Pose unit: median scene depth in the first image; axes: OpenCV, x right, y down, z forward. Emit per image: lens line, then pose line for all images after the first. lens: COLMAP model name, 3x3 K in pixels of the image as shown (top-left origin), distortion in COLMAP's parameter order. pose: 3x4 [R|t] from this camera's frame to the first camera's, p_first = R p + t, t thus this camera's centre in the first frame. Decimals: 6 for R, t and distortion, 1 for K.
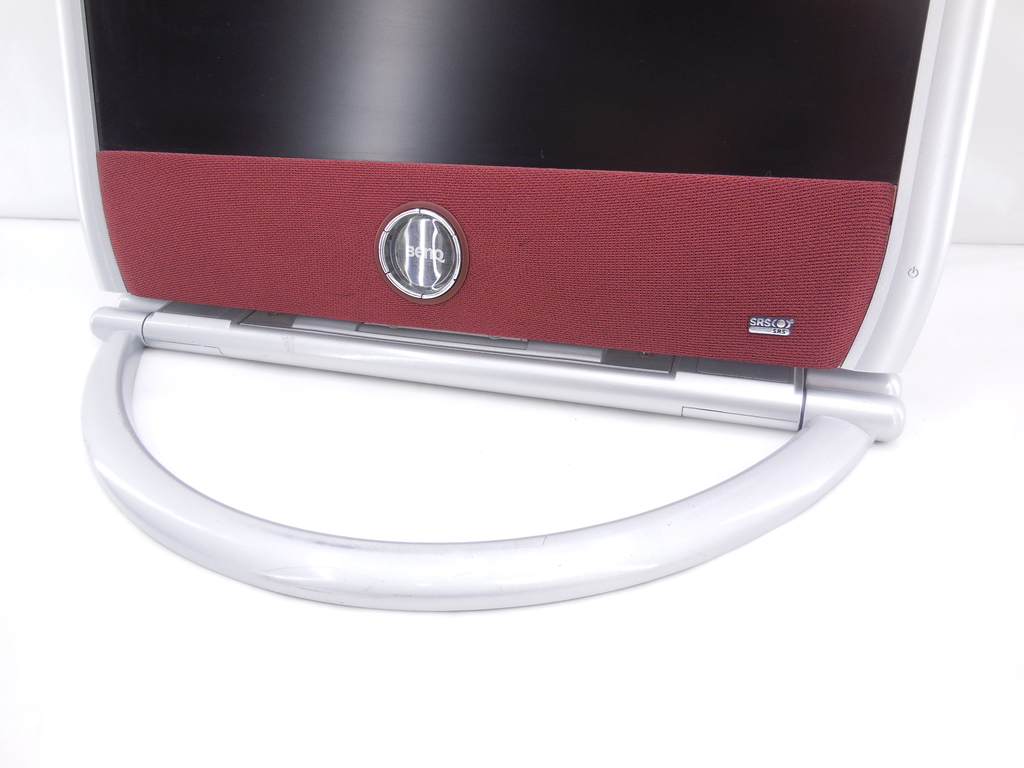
lens RADIAL K [[802.2, 0, 512.0], [0, 802.2, 384.0], [0, 0, 1]] dist [-0.004581, -0.001261]
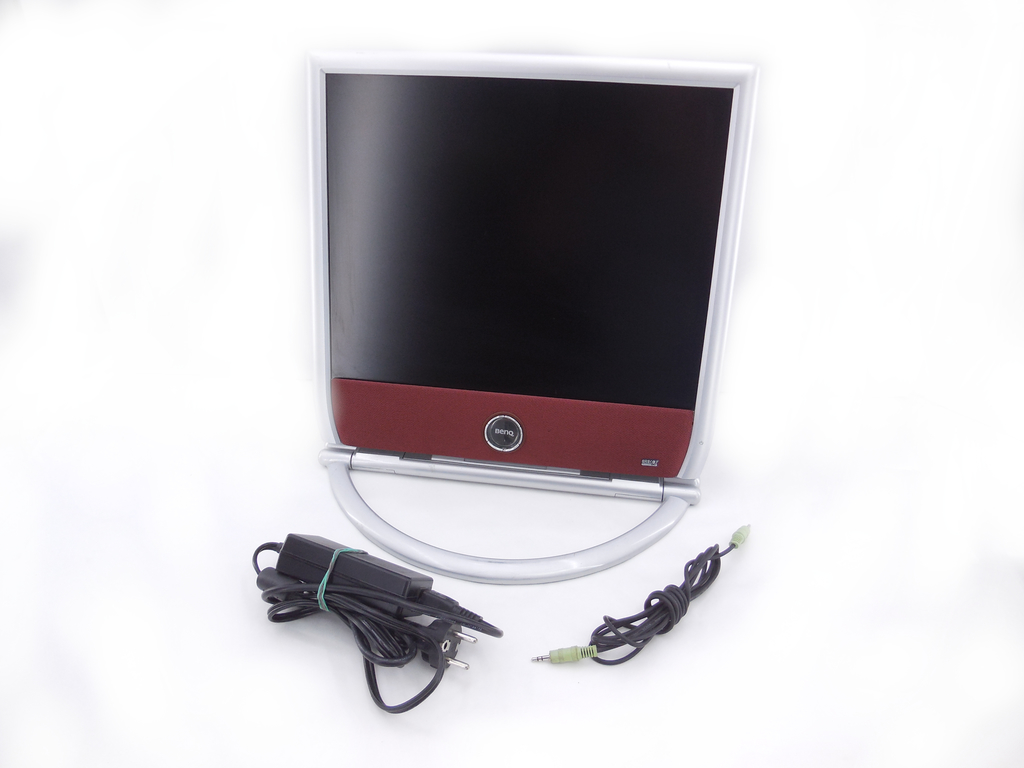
lens RADIAL K [[781.9, 0, 493.7], [0, 781.9, 384.6], [0, 0, 1]] dist [-0.031045, 0.000561]
pose [[0.986967, -0.041383, 0.155510, -0.510225], [0.038293, 0.999006, 0.022812, -0.373234], [-0.156300, -0.016560, 0.987571, -1.285959]]
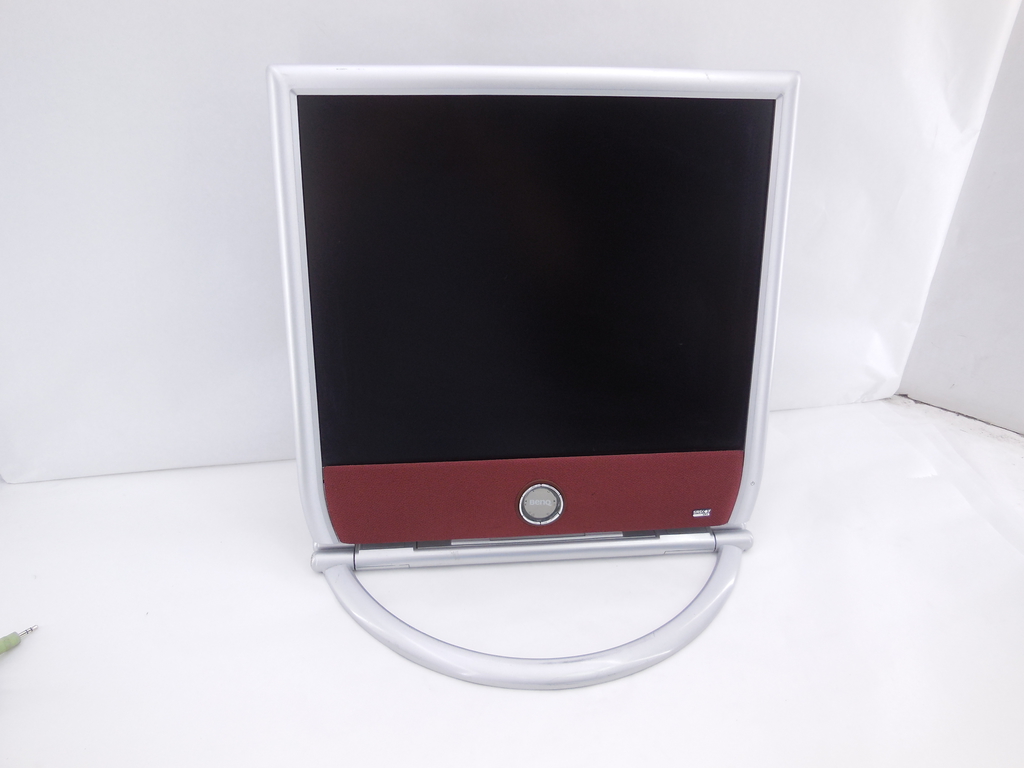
lens RADIAL K [[781.9, 0, 493.7], [0, 781.9, 384.6], [0, 0, 1]] dist [-0.031045, 0.000561]
pose [[0.913265, -0.150090, 0.378708, -0.959418], [0.148272, 0.988357, 0.034144, -0.567872], [-0.379423, 0.024970, 0.924886, -0.805024]]
